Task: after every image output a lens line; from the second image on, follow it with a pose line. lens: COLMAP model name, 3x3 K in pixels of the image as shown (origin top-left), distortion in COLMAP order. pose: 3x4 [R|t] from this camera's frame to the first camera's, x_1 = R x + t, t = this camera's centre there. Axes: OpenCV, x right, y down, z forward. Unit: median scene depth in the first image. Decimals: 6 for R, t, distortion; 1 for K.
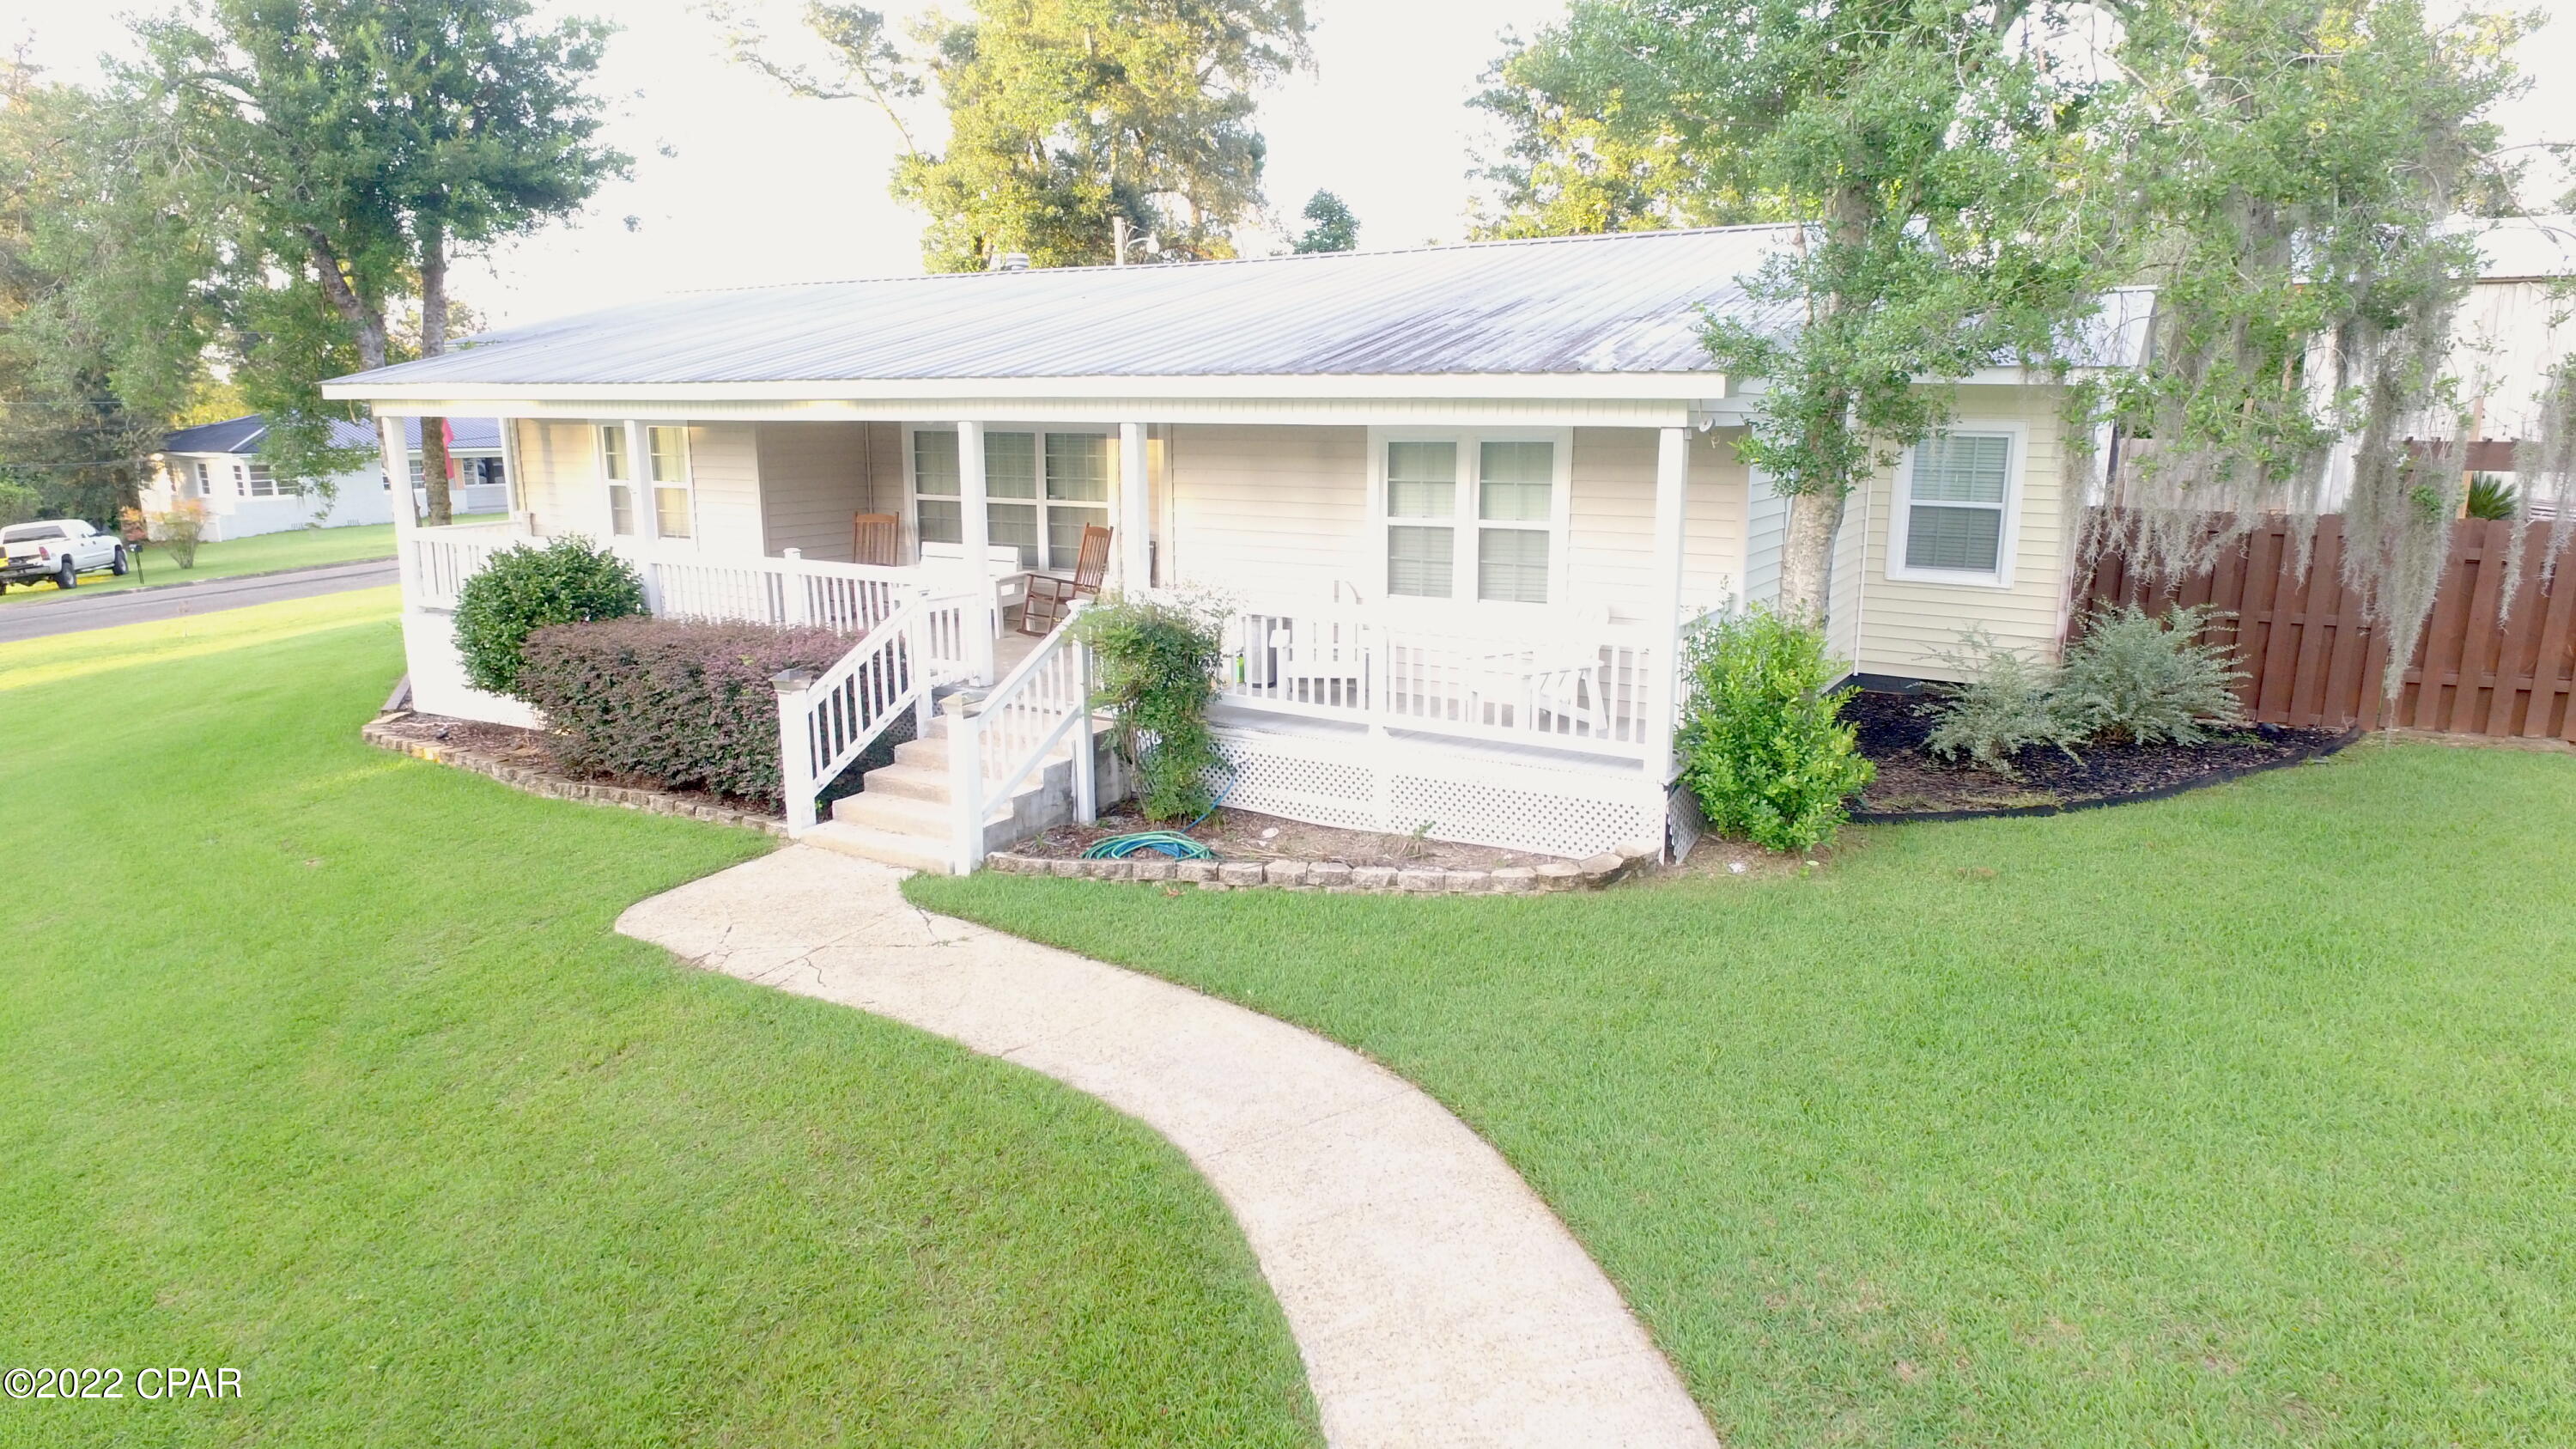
lens RADIAL K [[1497.5, 0, 1288.0], [0, 1497.5, 724.5], [0, 0, 1]] dist [-0.011581, 0.015375]
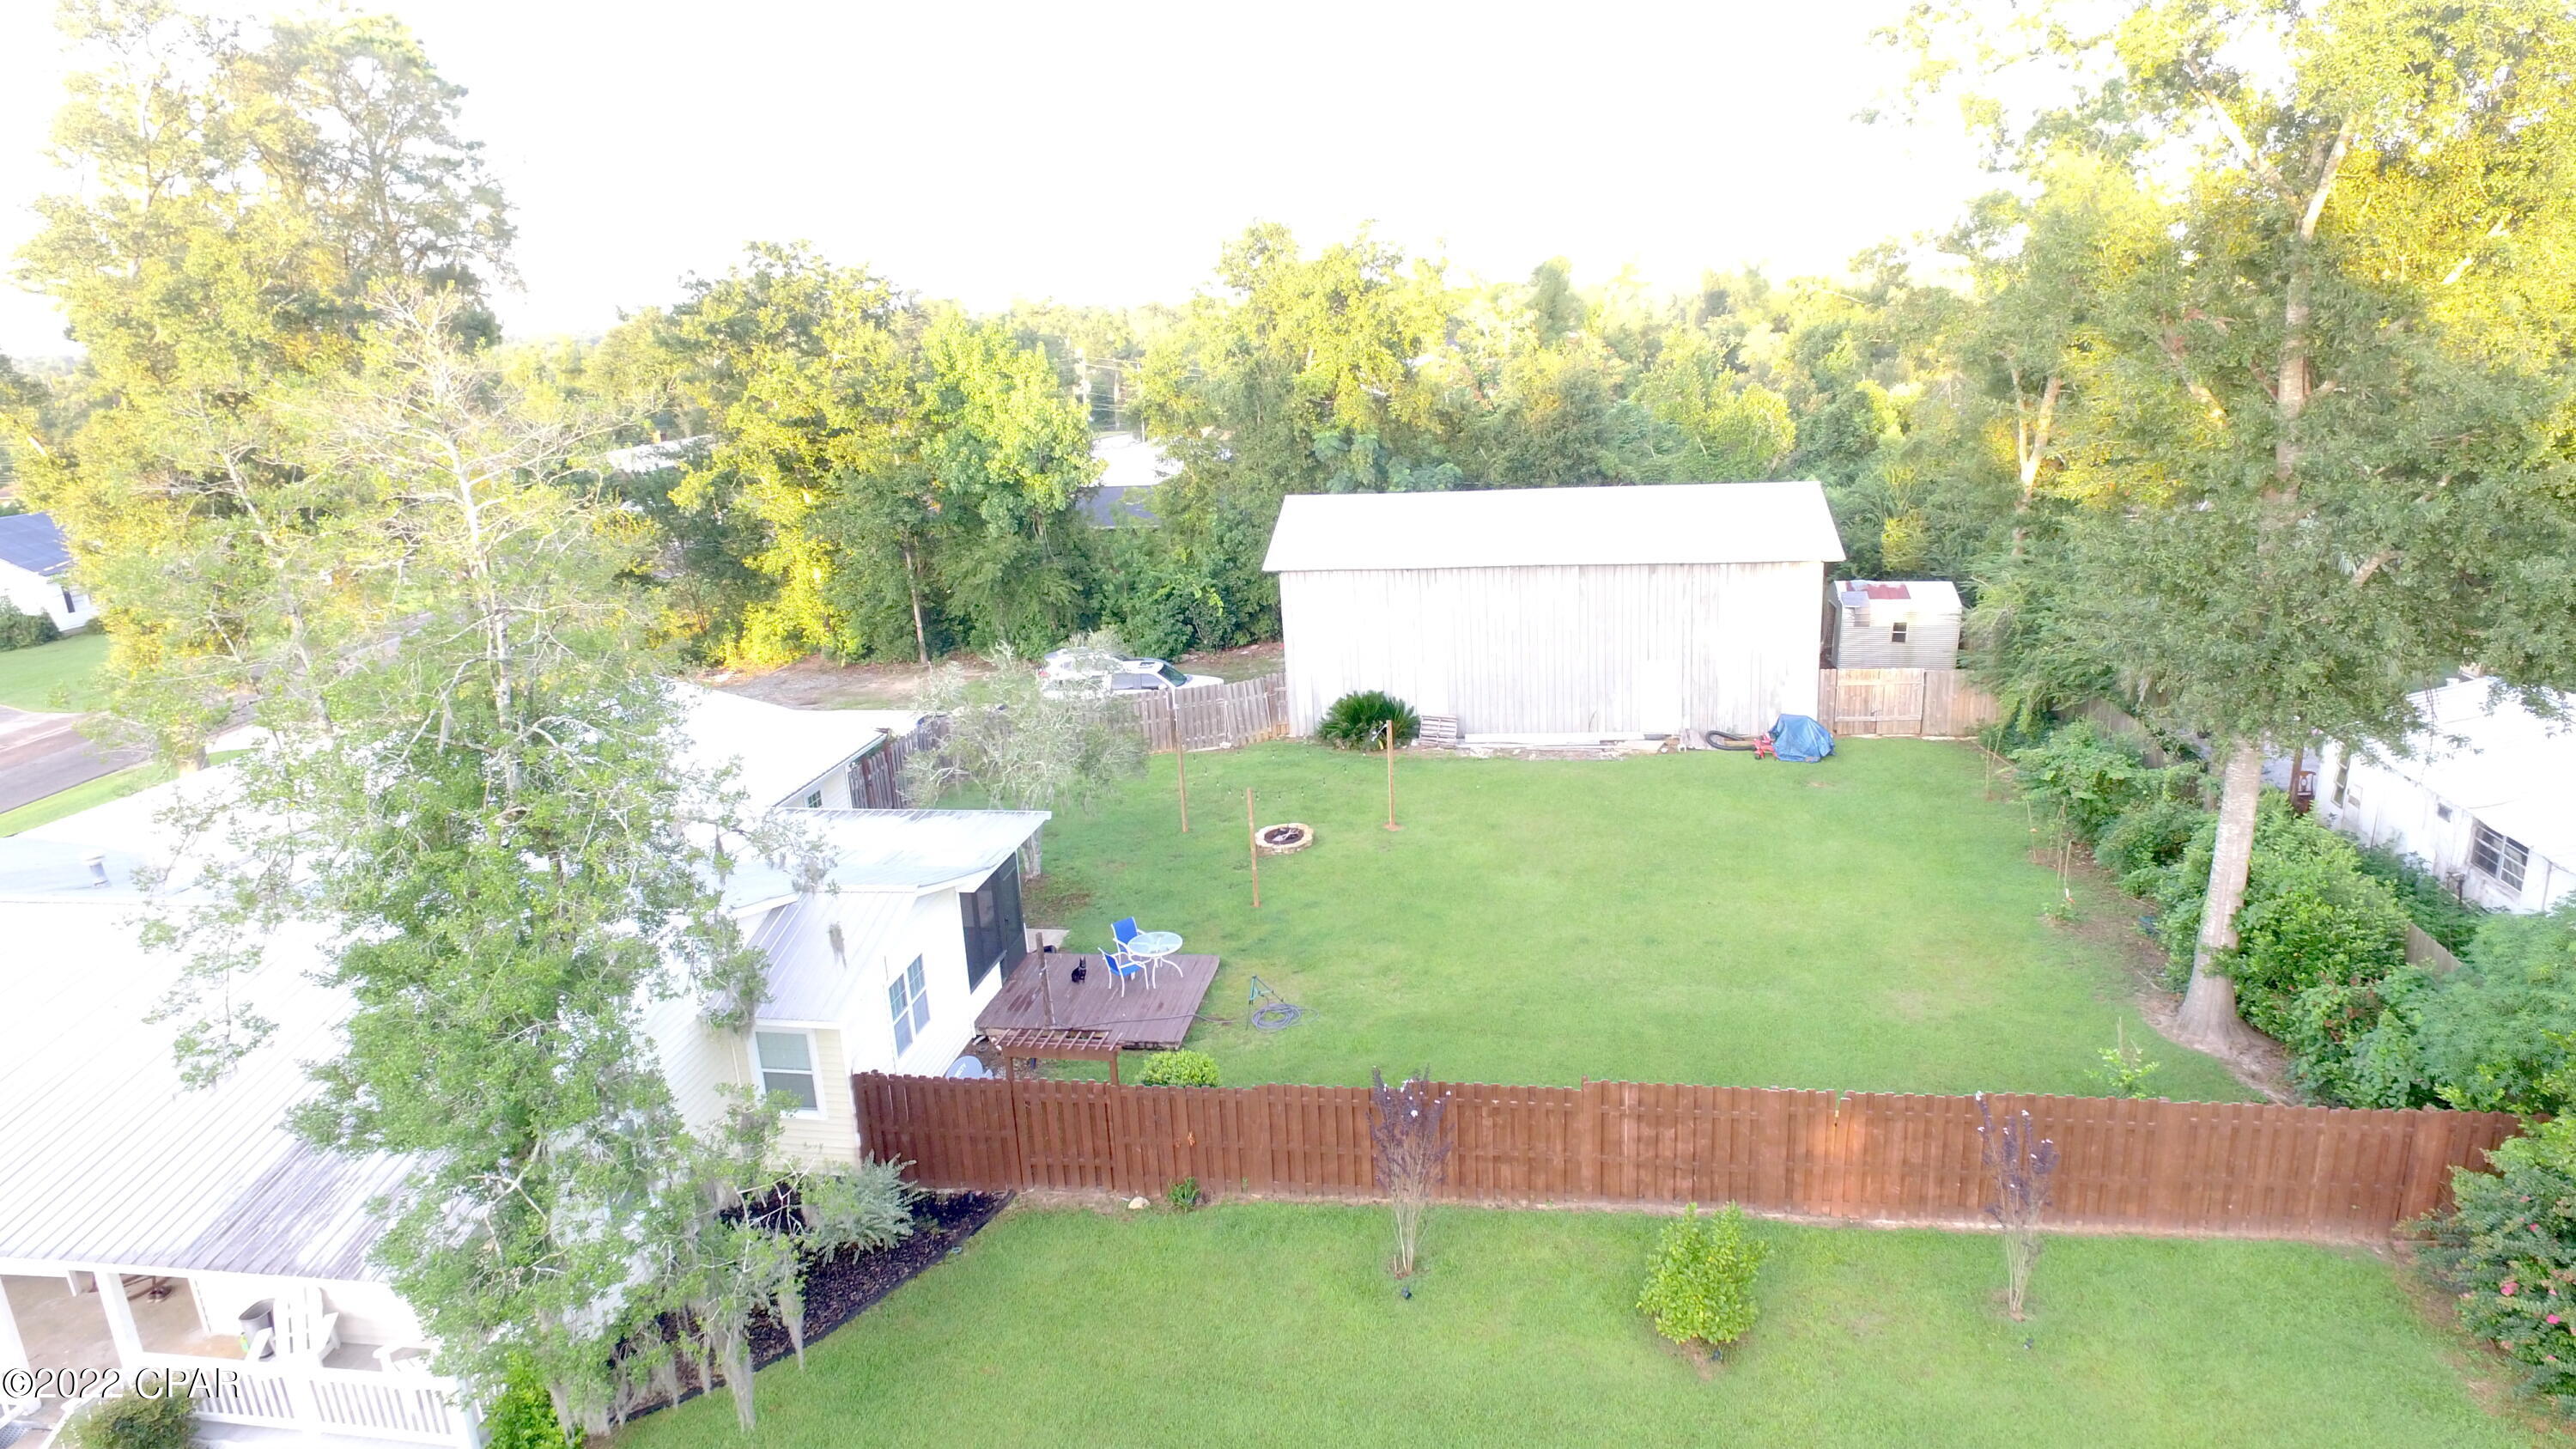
lens RADIAL K [[1497.5, 0, 1288.0], [0, 1497.5, 724.5], [0, 0, 1]] dist [-0.011581, 0.015375]
pose [[0.929977, -0.142281, 0.338967, 0.569940], [0.124226, 0.989453, 0.074502, -0.696059], [-0.345992, -0.027176, 0.937844, -0.796793]]
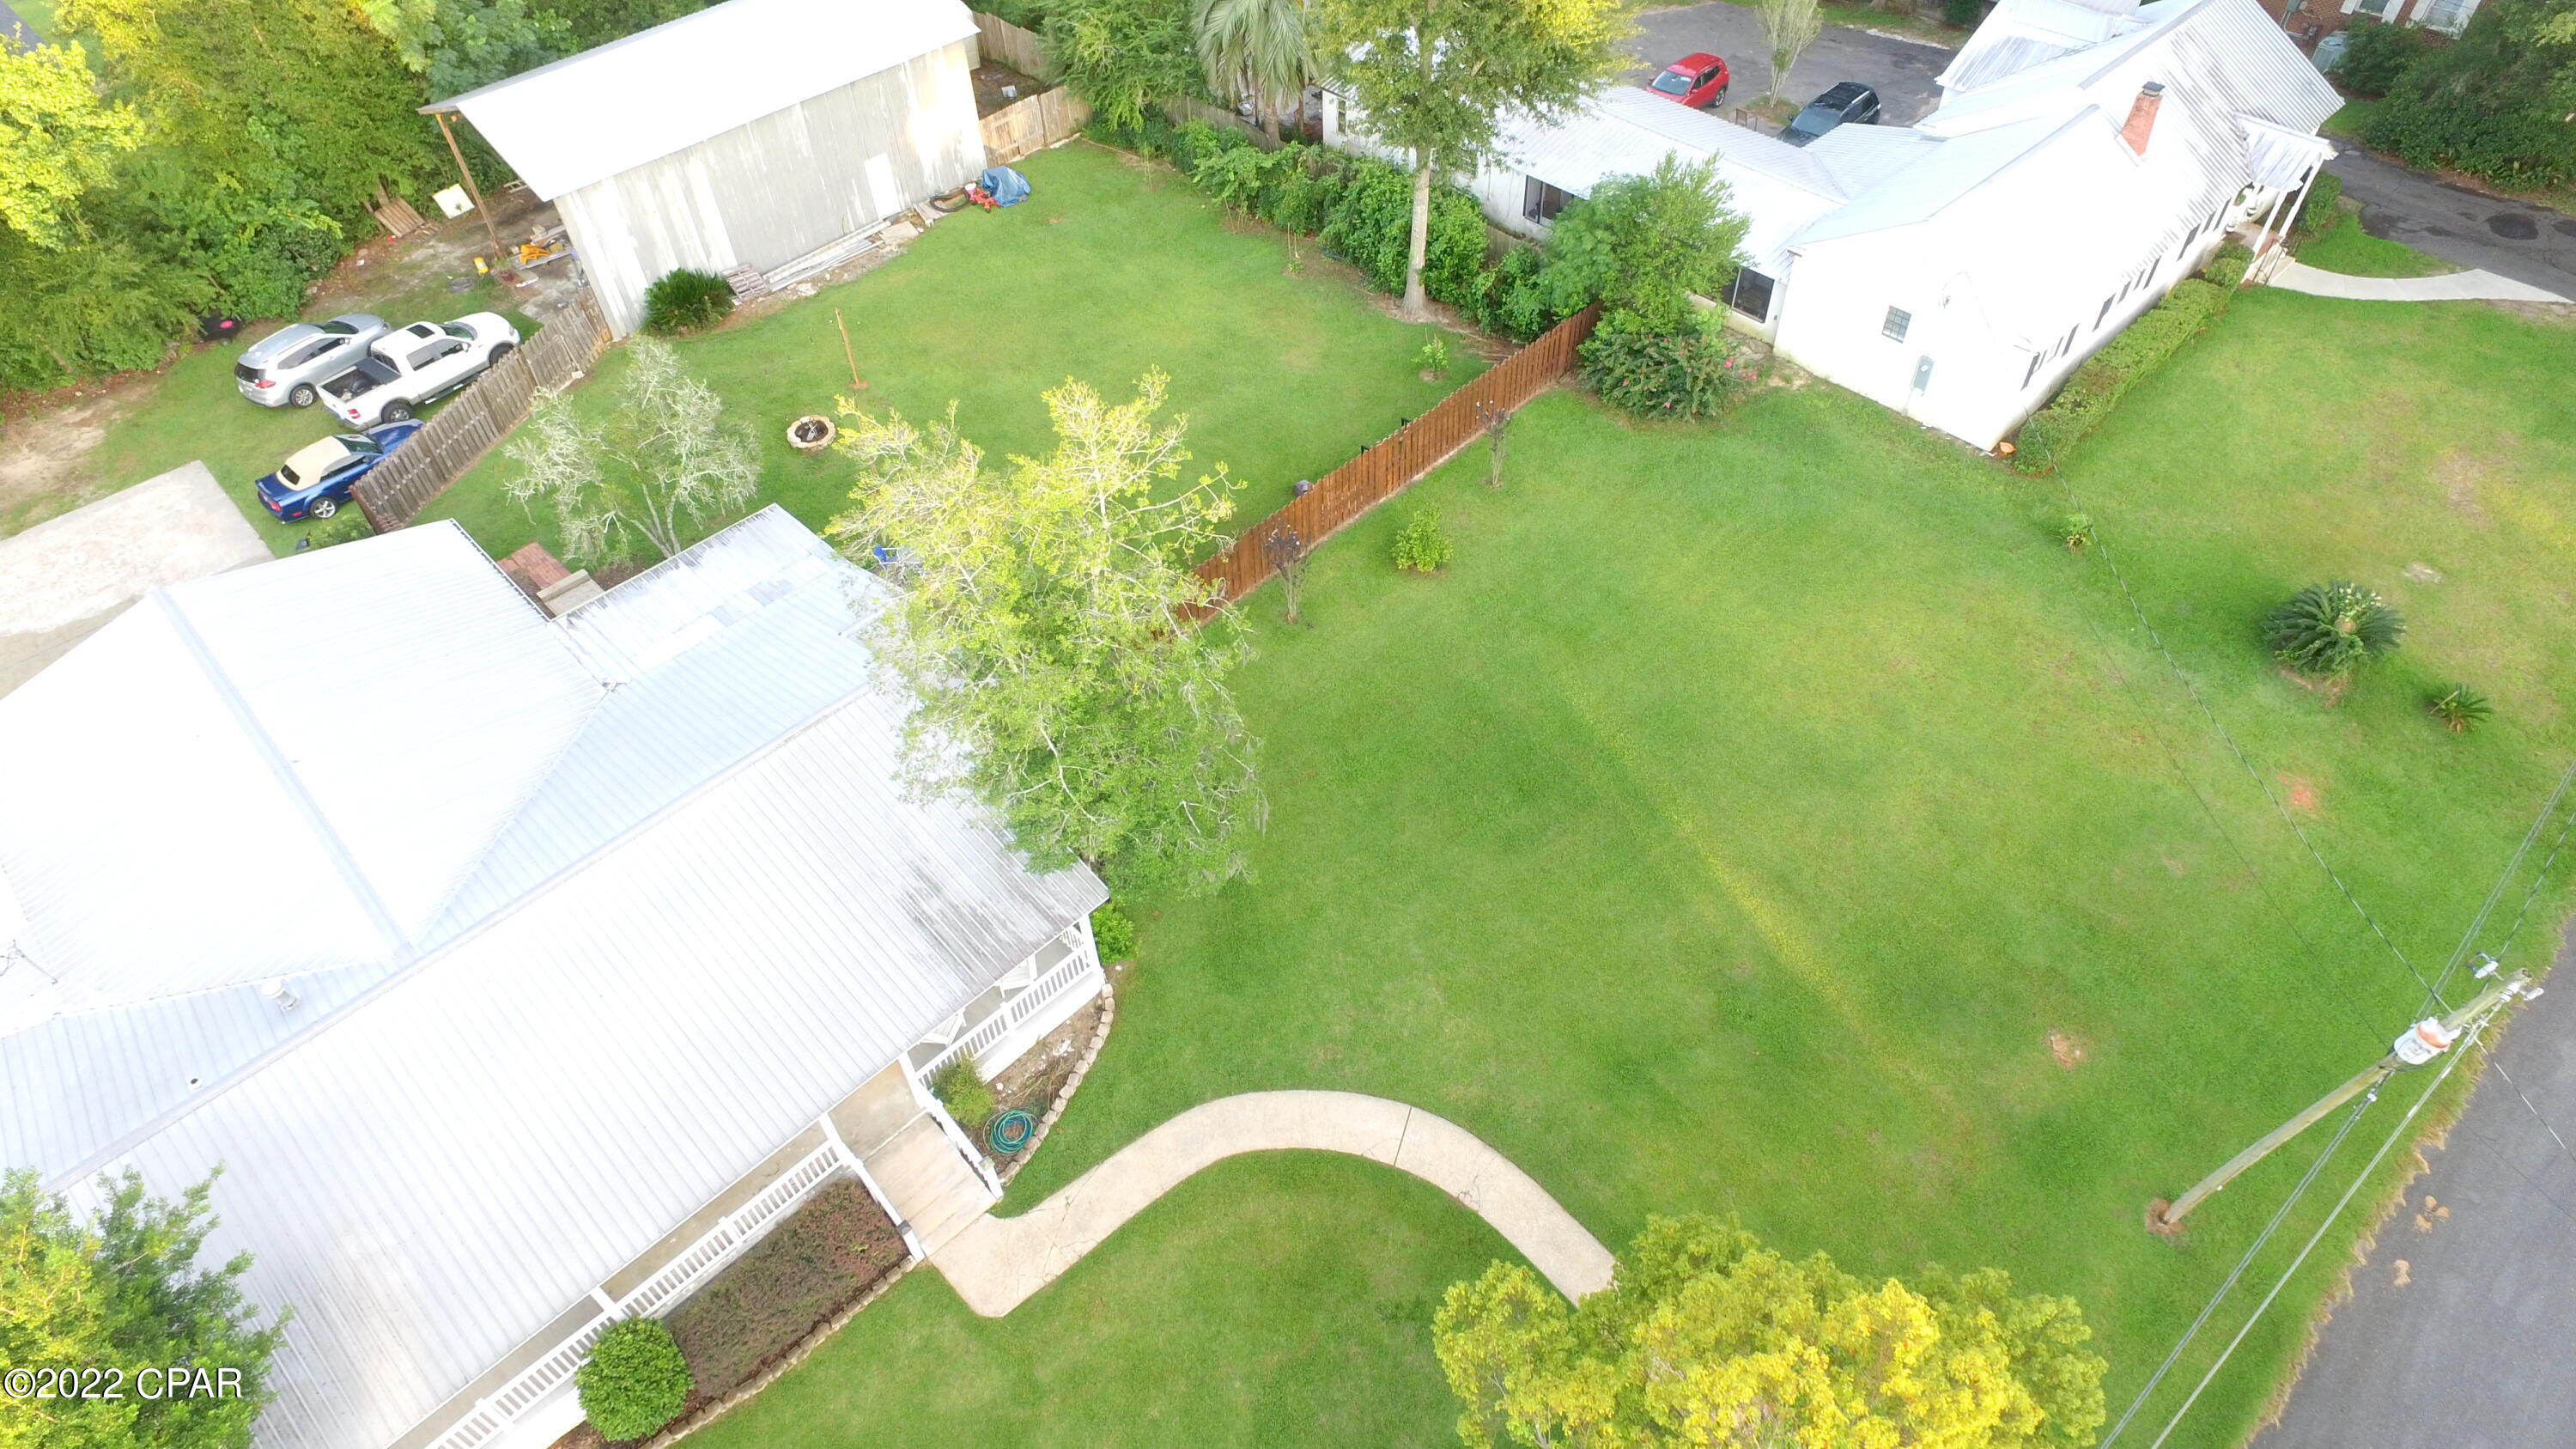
lens RADIAL K [[1497.5, 0, 1288.0], [0, 1497.5, 724.5], [0, 0, 1]] dist [-0.011581, 0.015375]
pose [[0.243077, -0.713188, 0.657477, -1.139562], [0.231181, 0.700869, 0.674787, -1.988088], [-0.942056, -0.012029, 0.335241, -0.337347]]
